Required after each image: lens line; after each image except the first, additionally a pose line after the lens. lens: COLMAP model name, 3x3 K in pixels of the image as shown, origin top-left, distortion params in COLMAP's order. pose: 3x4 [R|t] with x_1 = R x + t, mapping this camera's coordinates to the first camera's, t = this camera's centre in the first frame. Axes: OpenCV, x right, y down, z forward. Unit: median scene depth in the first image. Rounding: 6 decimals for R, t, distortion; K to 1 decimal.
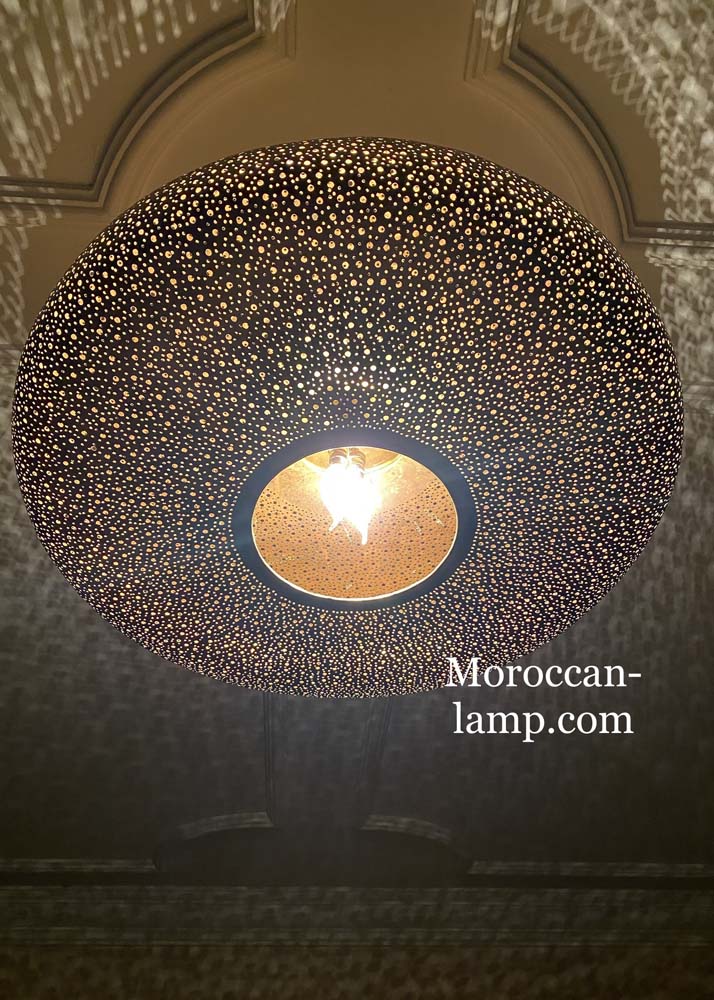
lens RADIAL K [[769.9, 0, 364.2], [0, 769.9, 496.0], [0, 0, 1]] dist [0.028663, -0.033094]
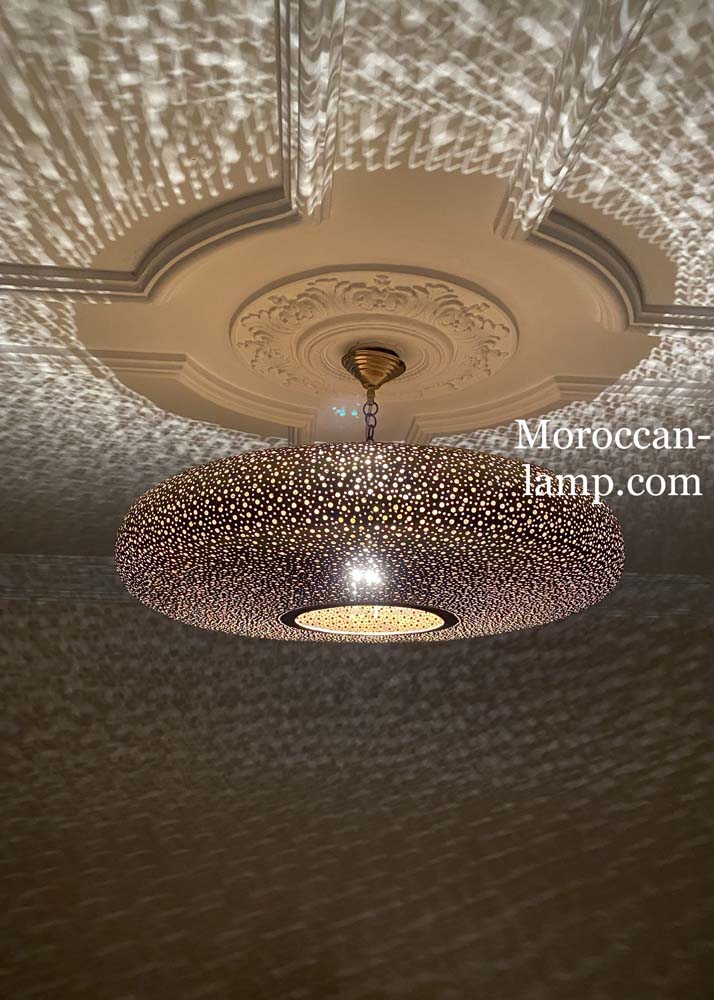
lens RADIAL K [[769.9, 0, 354.5], [0, 769.9, 509.0], [0, 0, 1]] dist [0.028663, -0.033094]
pose [[0.999056, 0.042154, -0.010475, -0.041176], [-0.030549, 0.853336, 0.520465, -1.071096], [0.030878, -0.519654, 0.853818, -0.103490]]
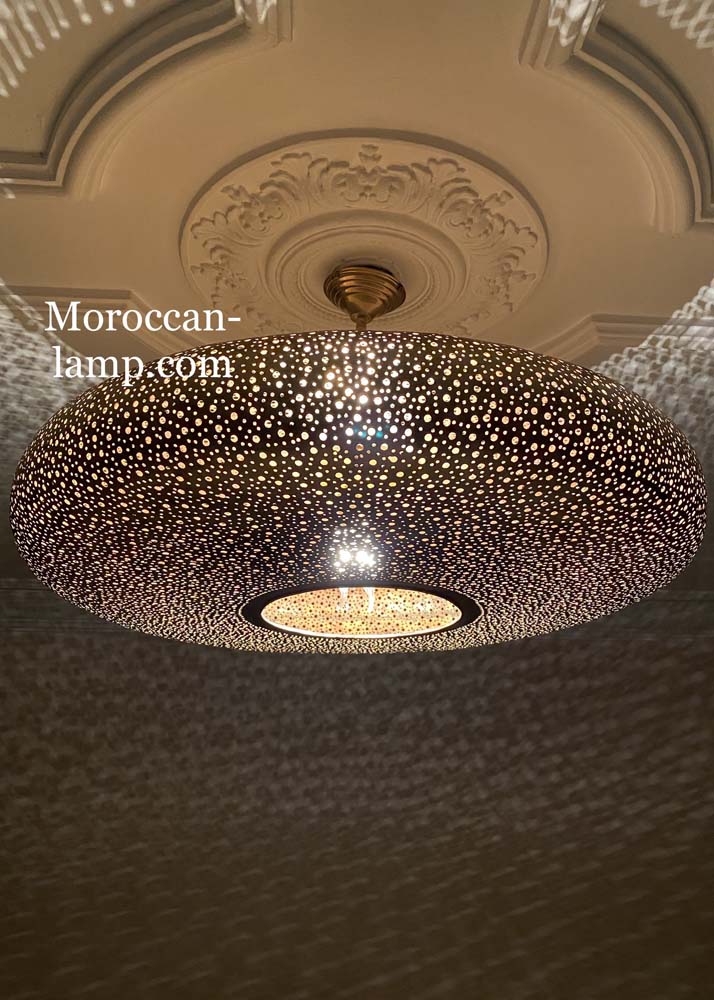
lens RADIAL K [[769.9, 0, 363.3], [0, 769.9, 505.9], [0, 0, 1]] dist [0.028663, -0.033094]
pose [[0.999544, 0.027051, -0.013391, 0.000709], [-0.017475, 0.880355, 0.473993, -0.728728], [0.024611, -0.473543, 0.880427, 0.194259]]
